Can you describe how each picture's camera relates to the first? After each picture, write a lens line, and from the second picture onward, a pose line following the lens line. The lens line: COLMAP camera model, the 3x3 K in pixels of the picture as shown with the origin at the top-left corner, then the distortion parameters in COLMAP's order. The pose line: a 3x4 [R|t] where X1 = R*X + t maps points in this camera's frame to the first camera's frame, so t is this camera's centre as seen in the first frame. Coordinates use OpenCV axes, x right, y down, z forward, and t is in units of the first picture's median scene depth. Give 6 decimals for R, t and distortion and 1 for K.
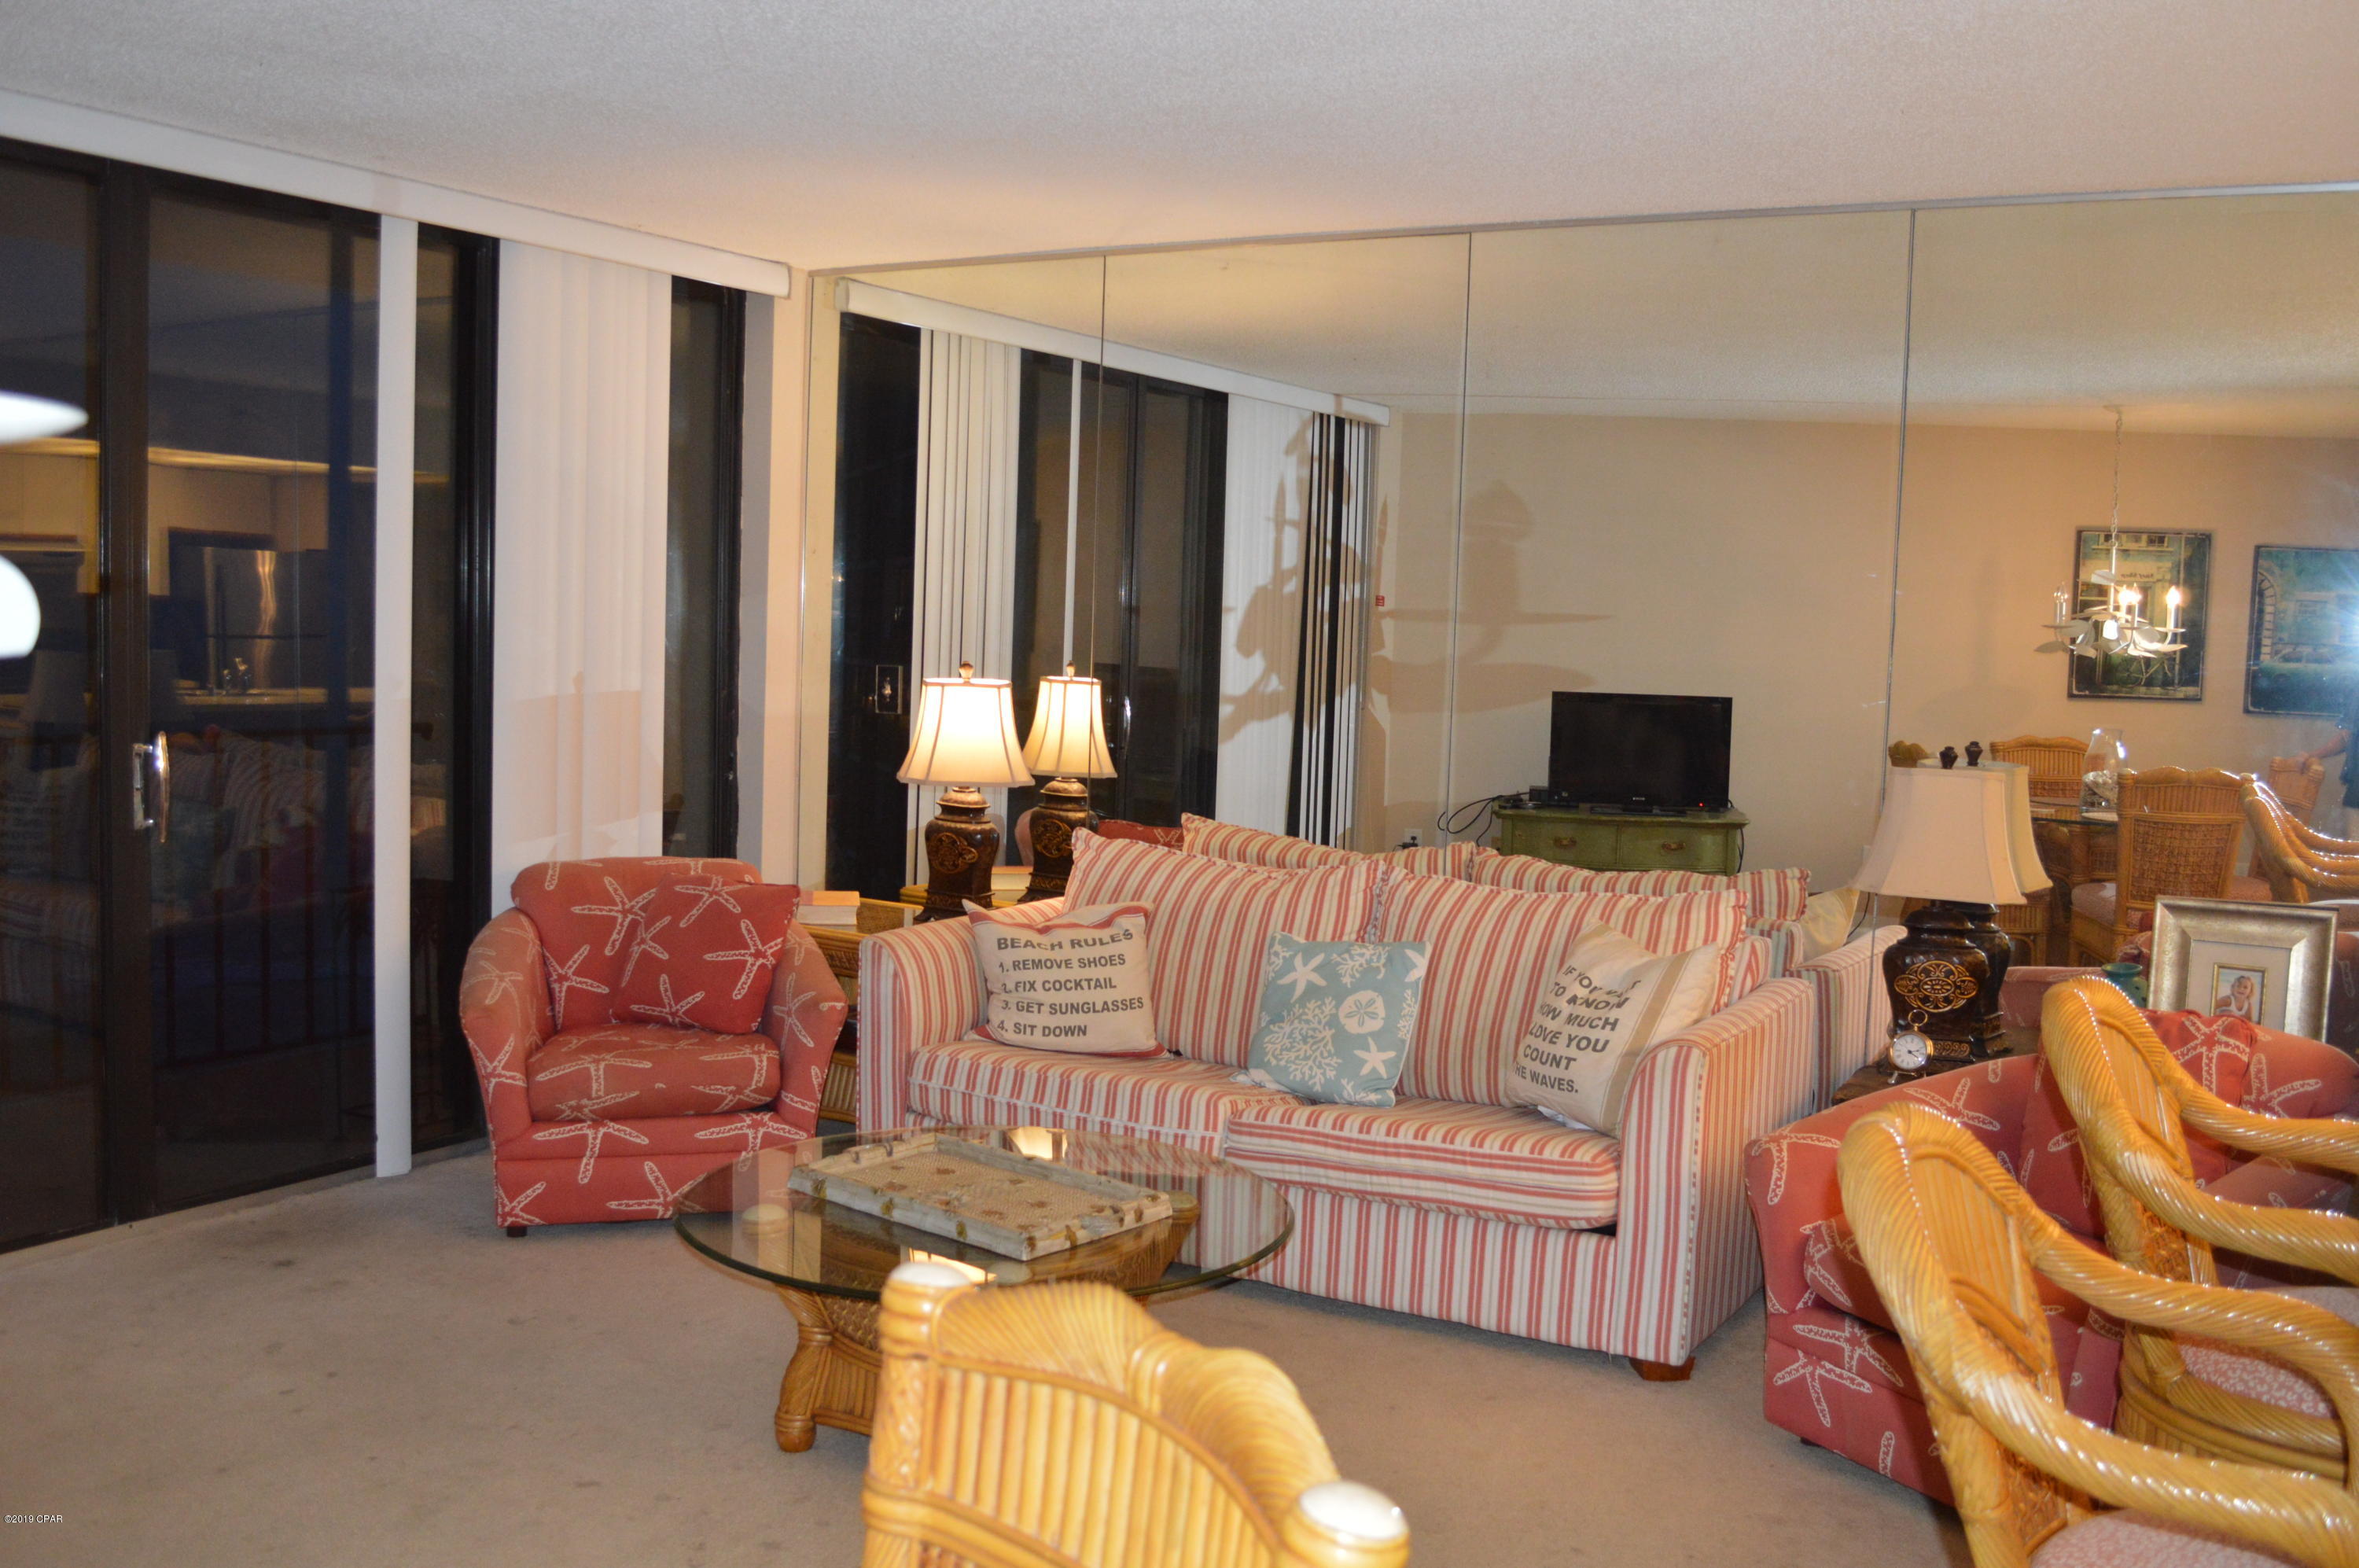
lens RADIAL K [[2083.7, 0, 1178.6], [0, 2083.7, 766.2], [0, 0, 1]] dist [-0.073890, 0.008837]
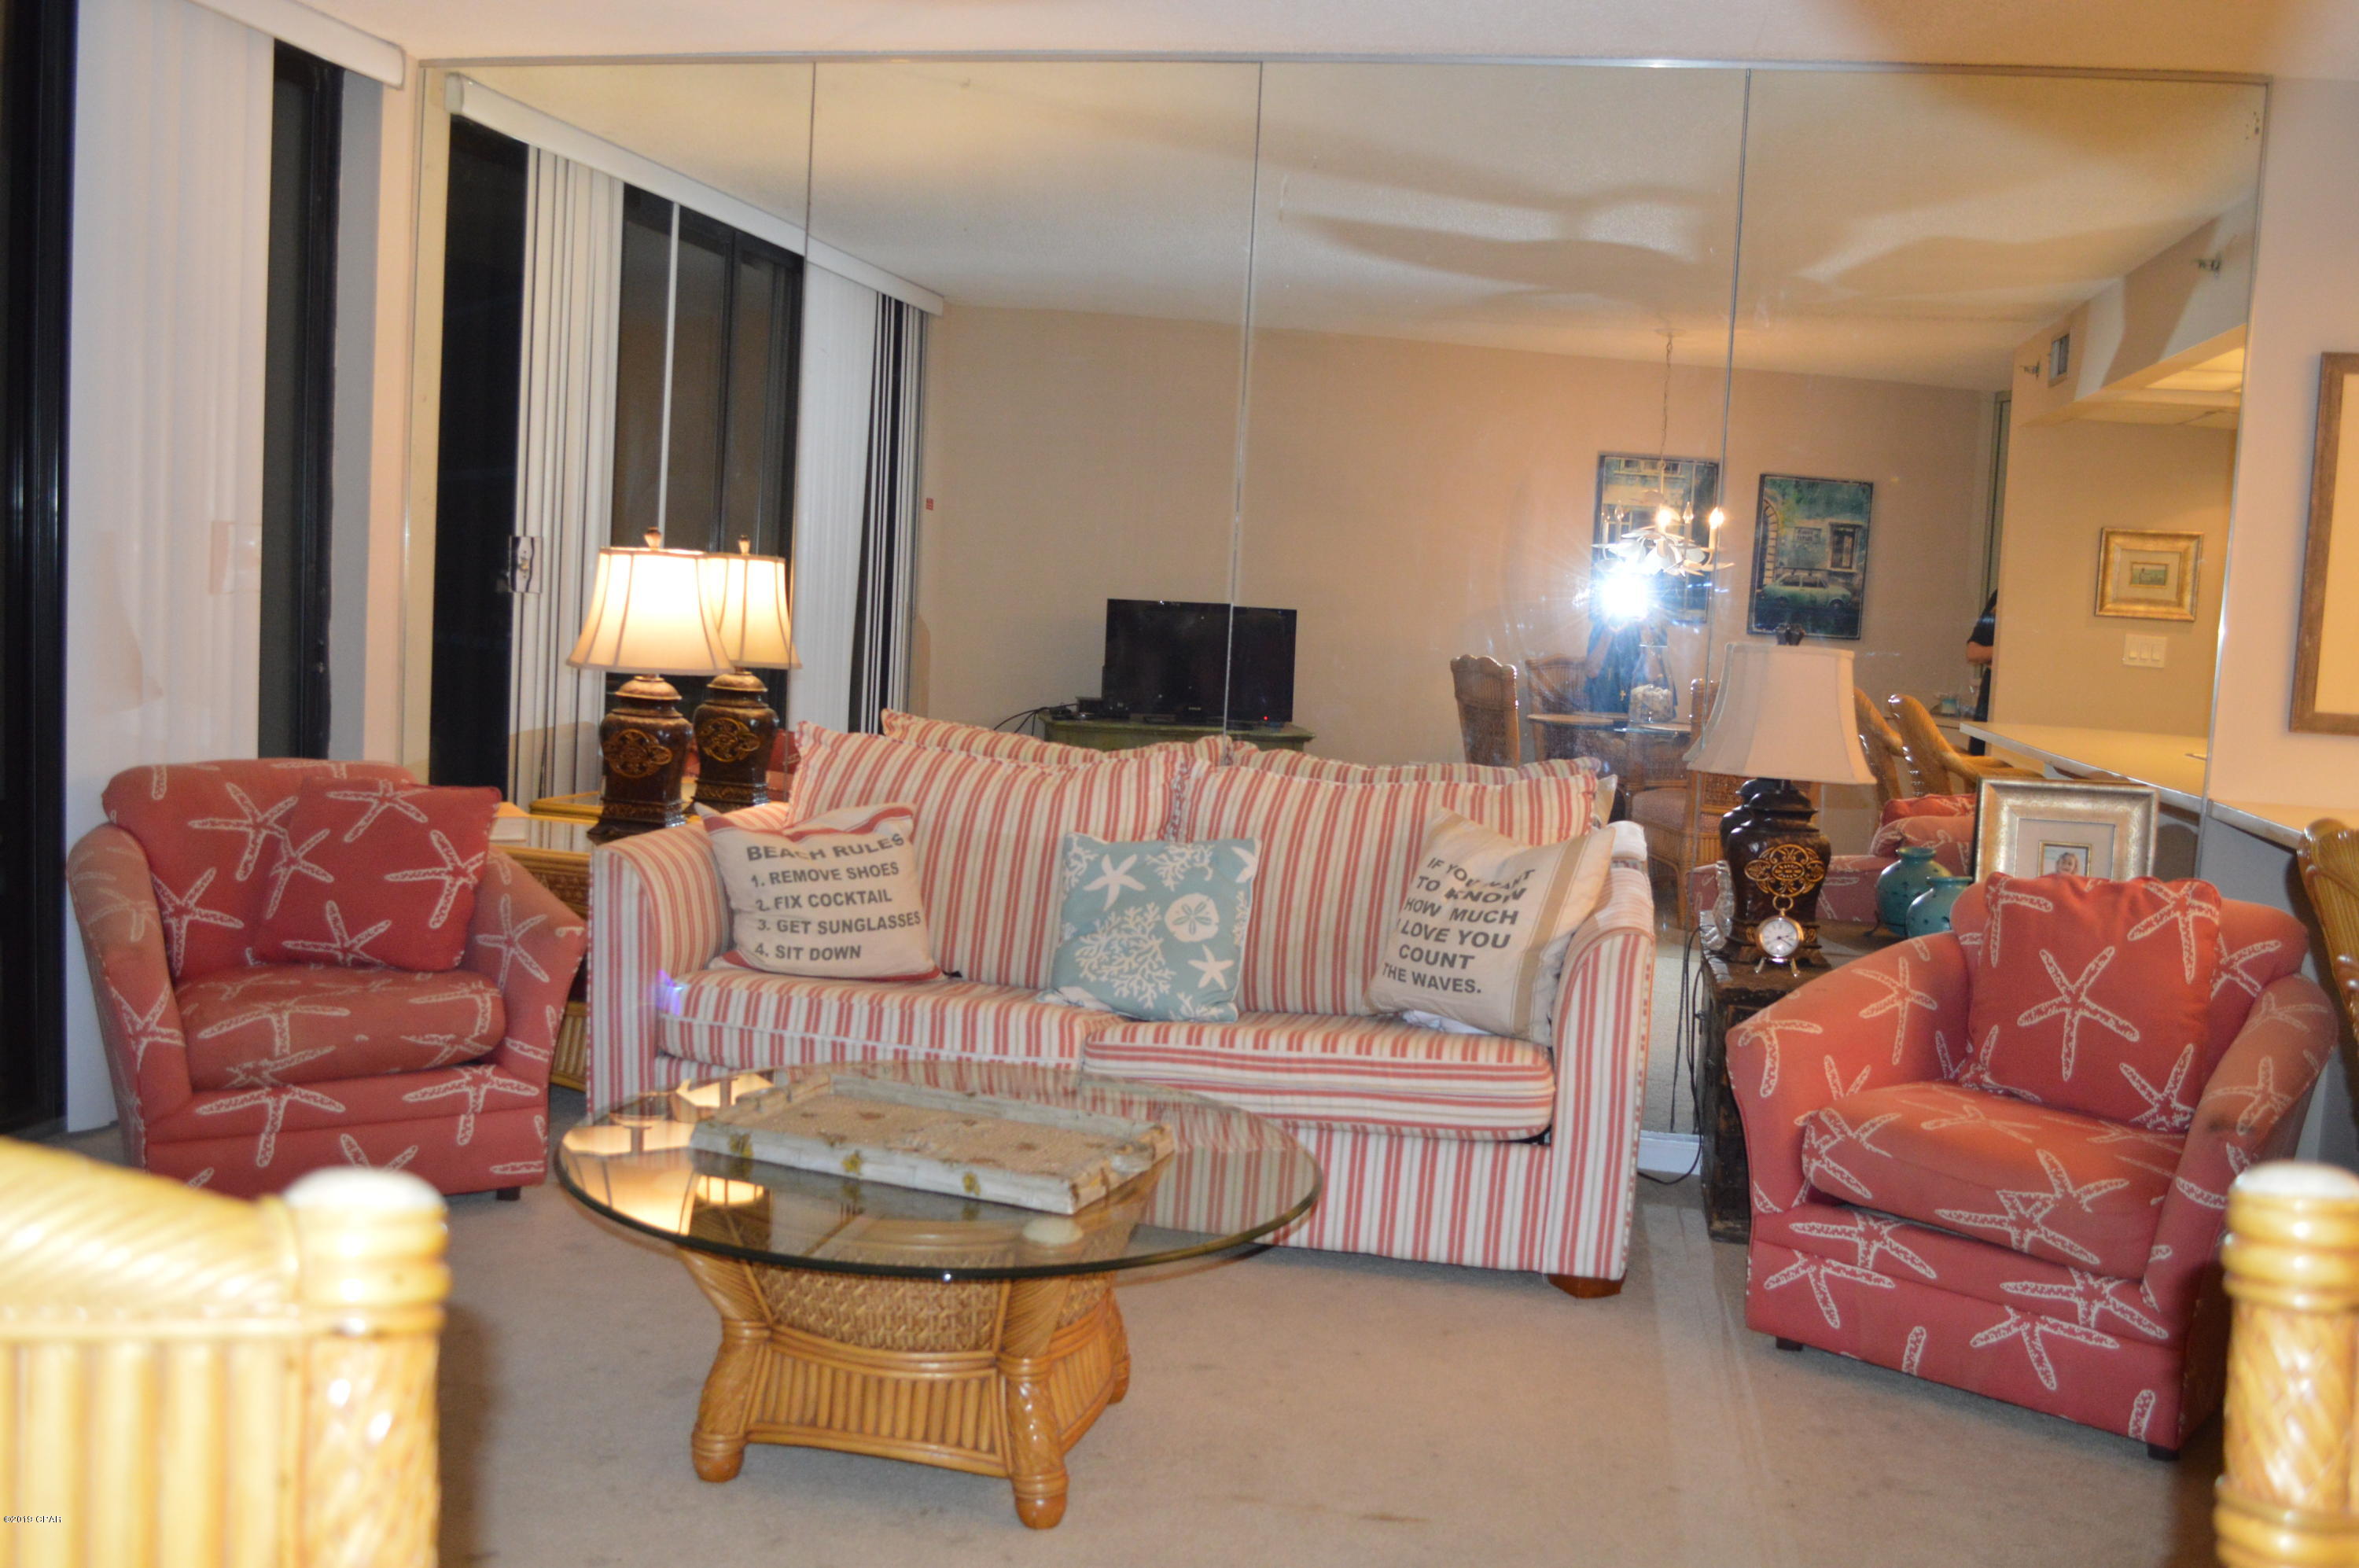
lens RADIAL K [[2086.8, 0, 1179.5], [0, 2086.8, 784.0], [0, 0, 1]] dist [-0.071583, -0.002711]
pose [[0.949825, -0.011736, 0.312562, -0.195365], [0.000892, 0.999393, 0.034813, 0.029710], [-0.312781, -0.032787, 0.949259, 0.154633]]
